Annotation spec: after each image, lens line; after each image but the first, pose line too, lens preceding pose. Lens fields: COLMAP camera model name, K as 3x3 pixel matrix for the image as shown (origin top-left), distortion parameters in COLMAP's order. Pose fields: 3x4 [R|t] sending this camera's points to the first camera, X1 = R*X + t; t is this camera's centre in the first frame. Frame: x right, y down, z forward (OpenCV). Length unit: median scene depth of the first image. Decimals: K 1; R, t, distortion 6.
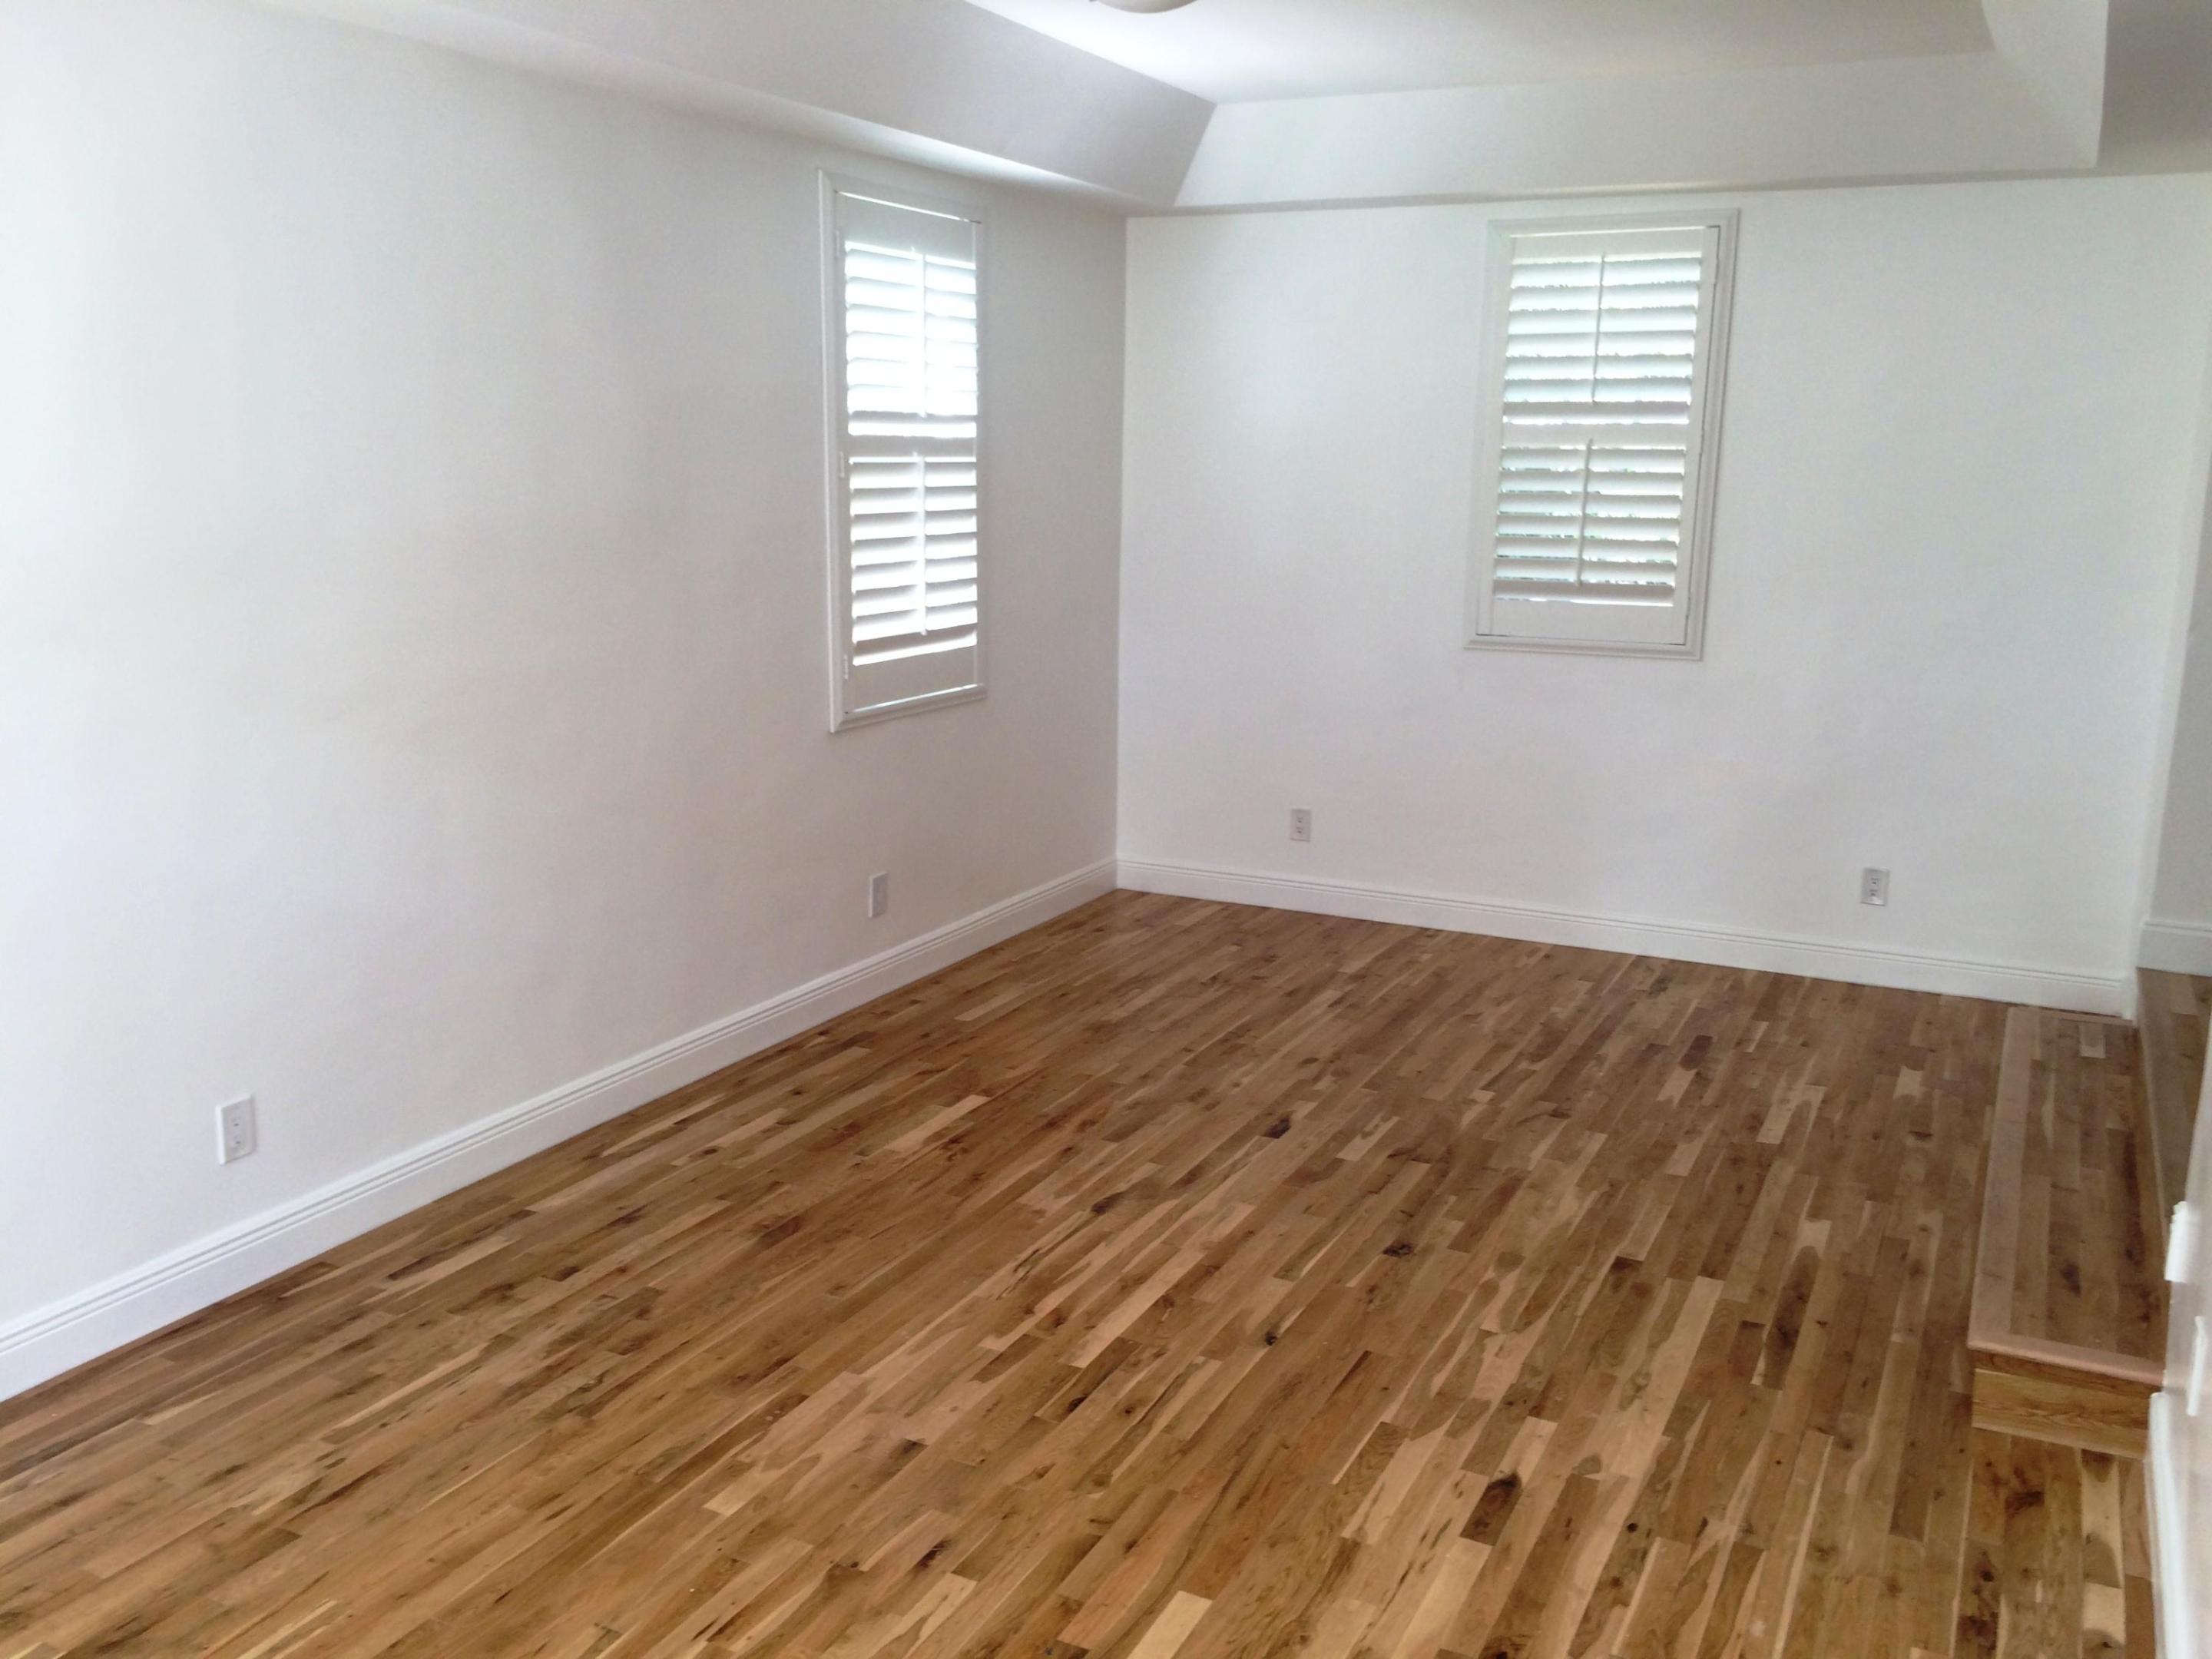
lens RADIAL K [[1904.2, 0, 1106.0], [0, 1904.2, 829.5], [0, 0, 1]] dist [0.119835, -0.159198]
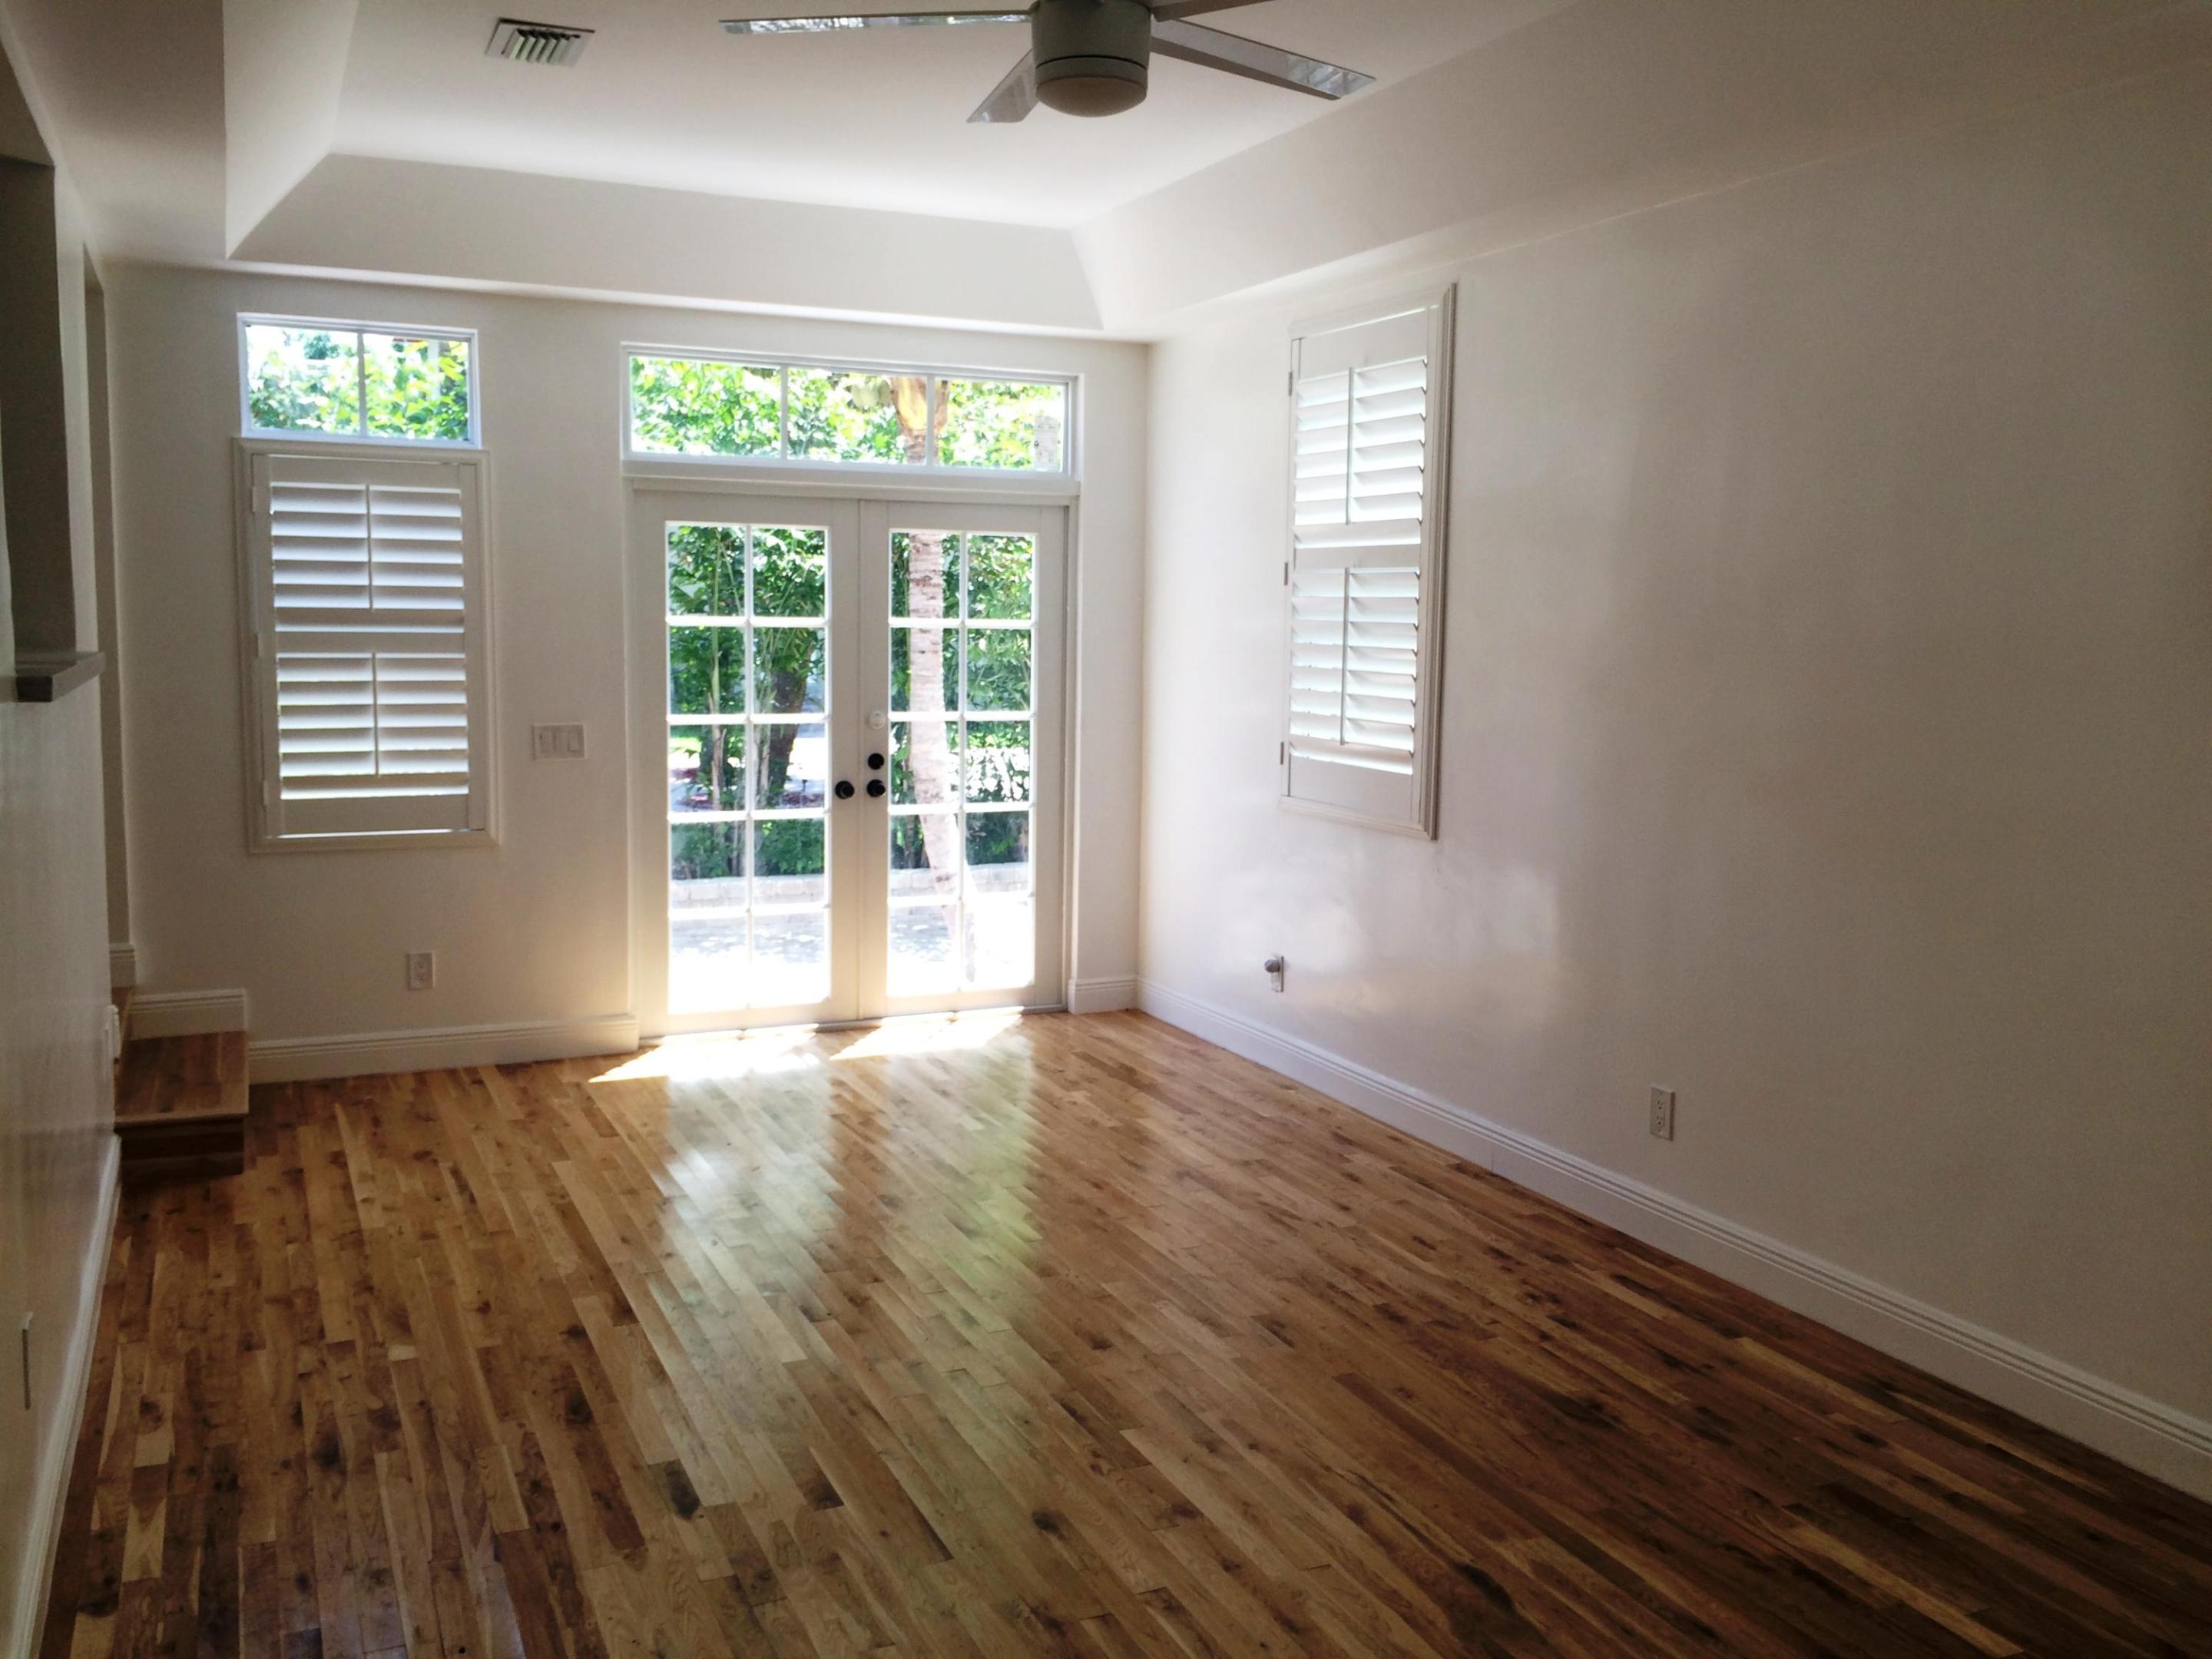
lens RADIAL K [[1904.2, 0, 1106.0], [0, 1904.2, 829.5], [0, 0, 1]] dist [0.119835, -0.159198]
pose [[-0.633117, 0.067651, -0.771094, 0.673234], [-0.178943, 0.956398, 0.230831, -0.226157], [0.753088, 0.284125, -0.593406, 1.355365]]
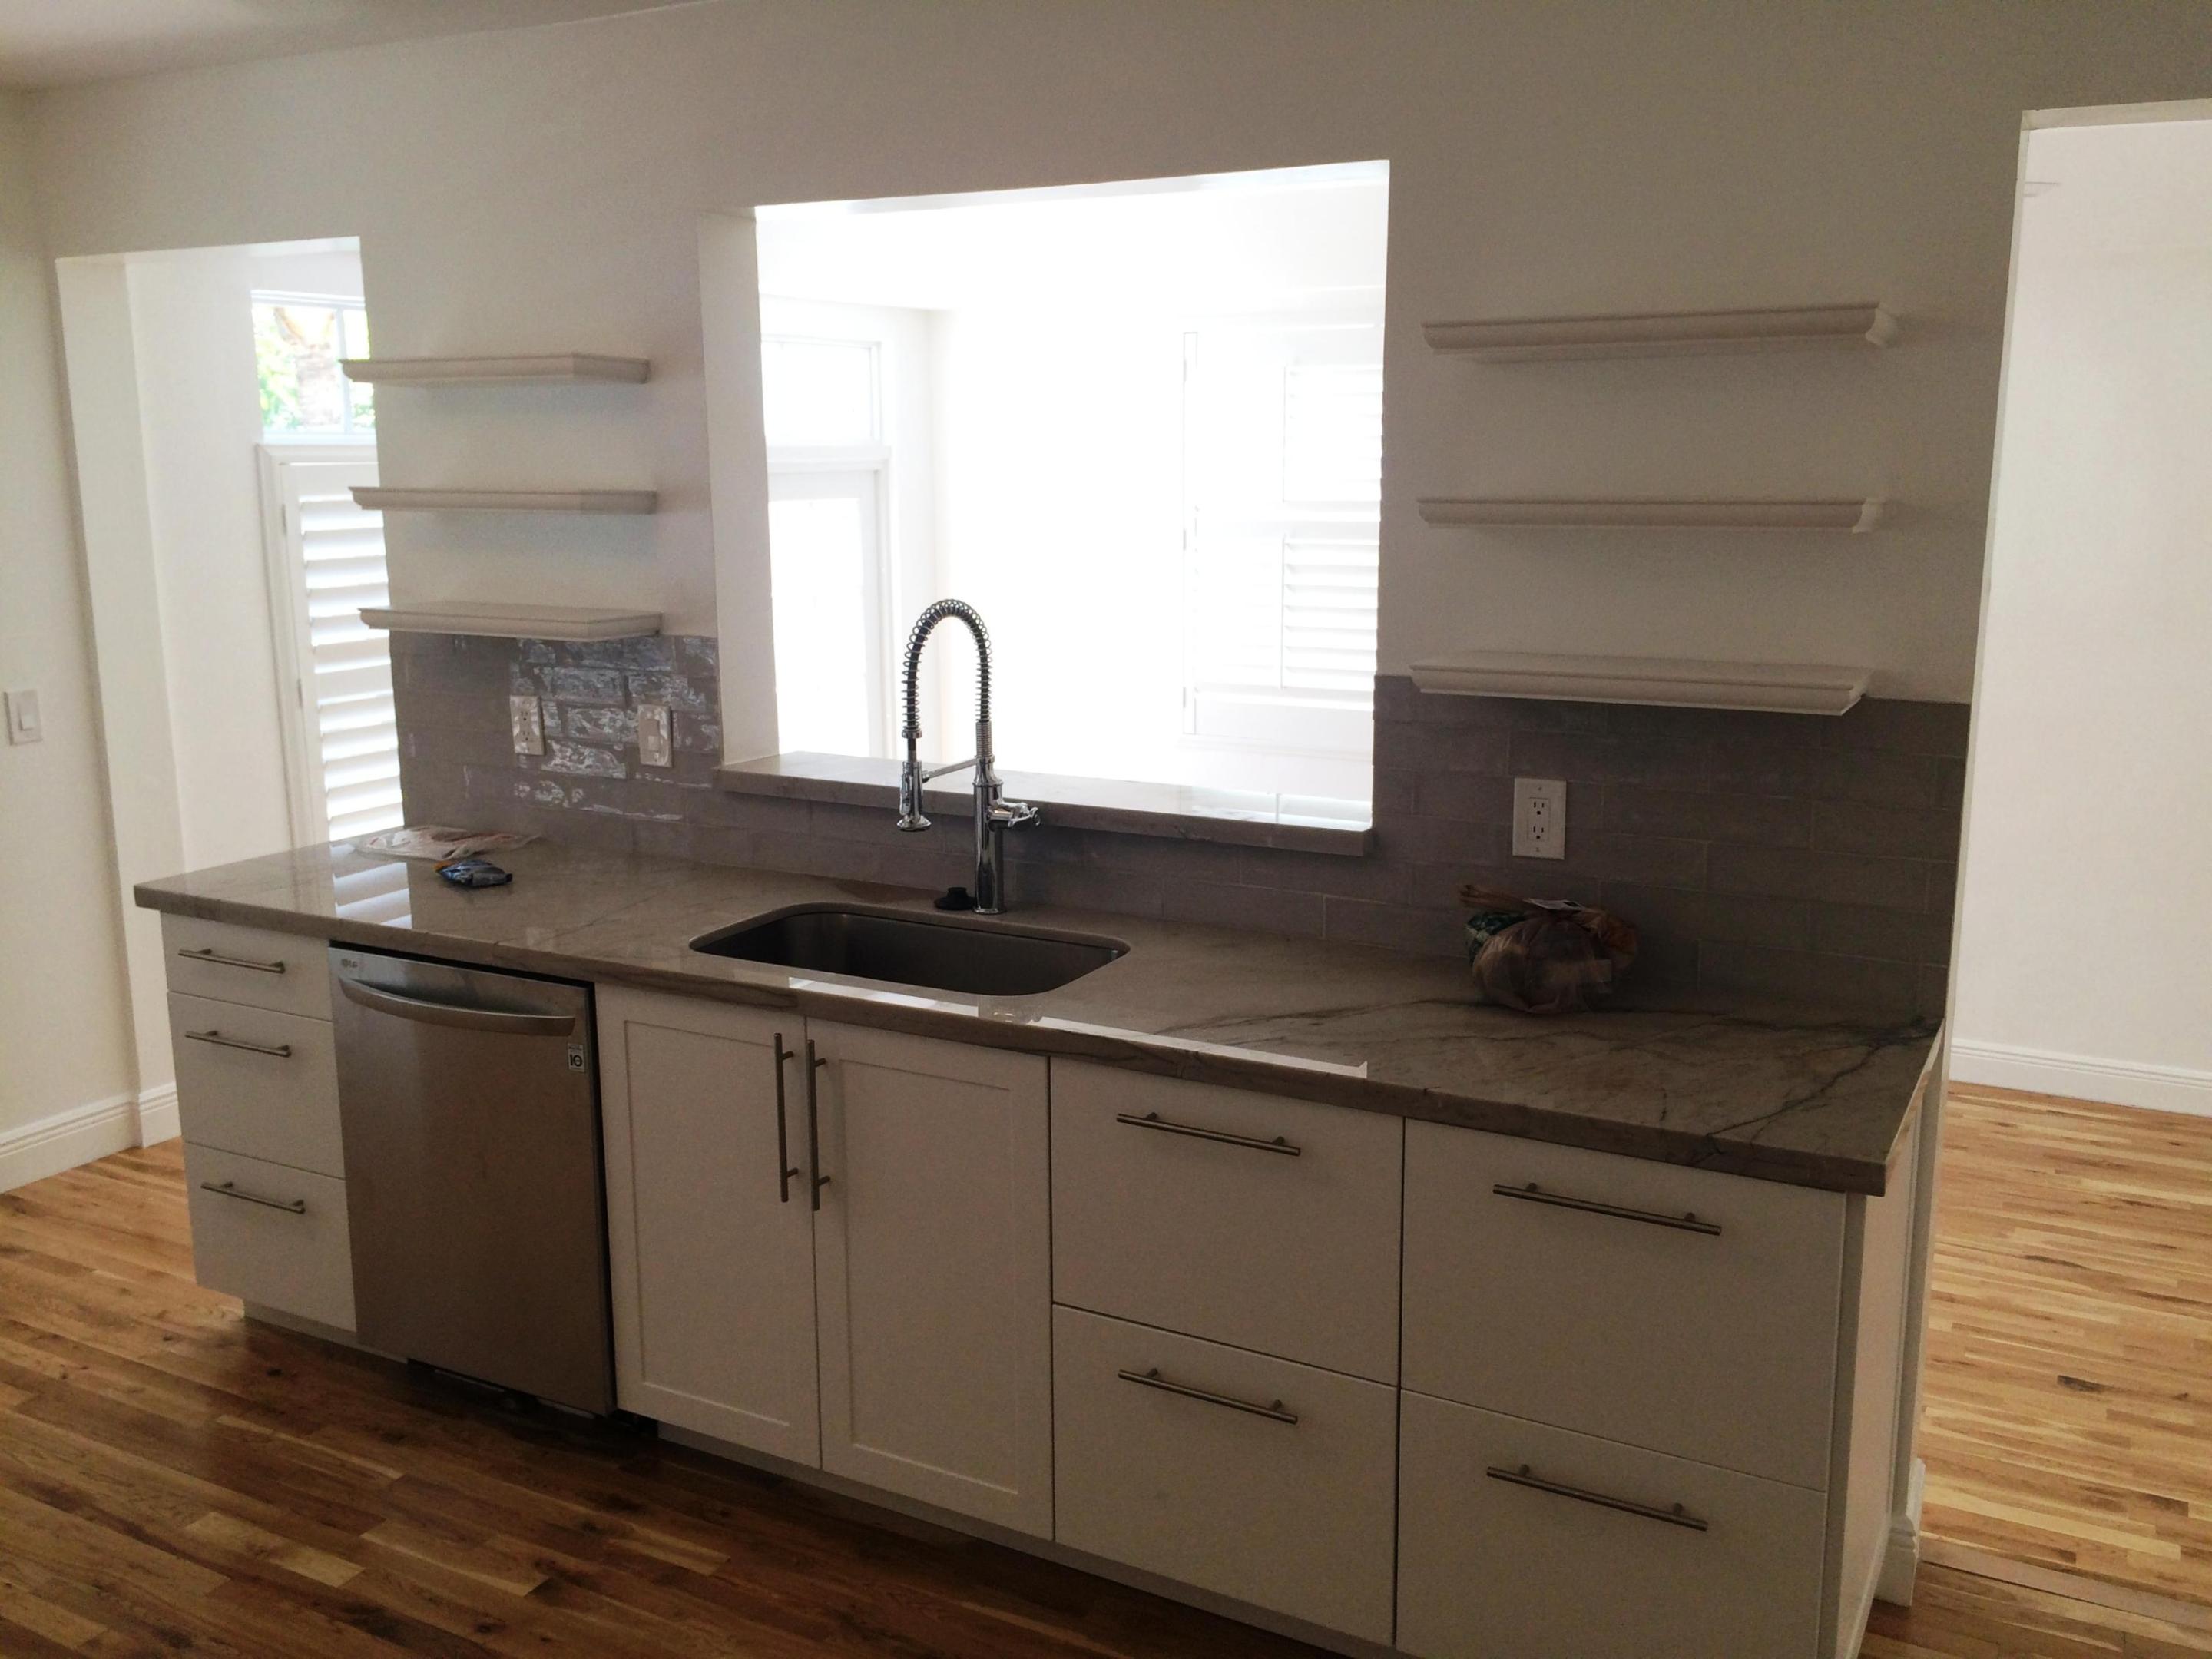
lens RADIAL K [[1904.2, 0, 1106.0], [0, 1904.2, 829.5], [0, 0, 1]] dist [0.119835, -0.159198]
pose [[-0.032386, 0.184116, -0.982371, 1.149184], [-0.197047, 0.962419, 0.186872, -0.151604], [0.979859, 0.199625, 0.005111, 0.464149]]
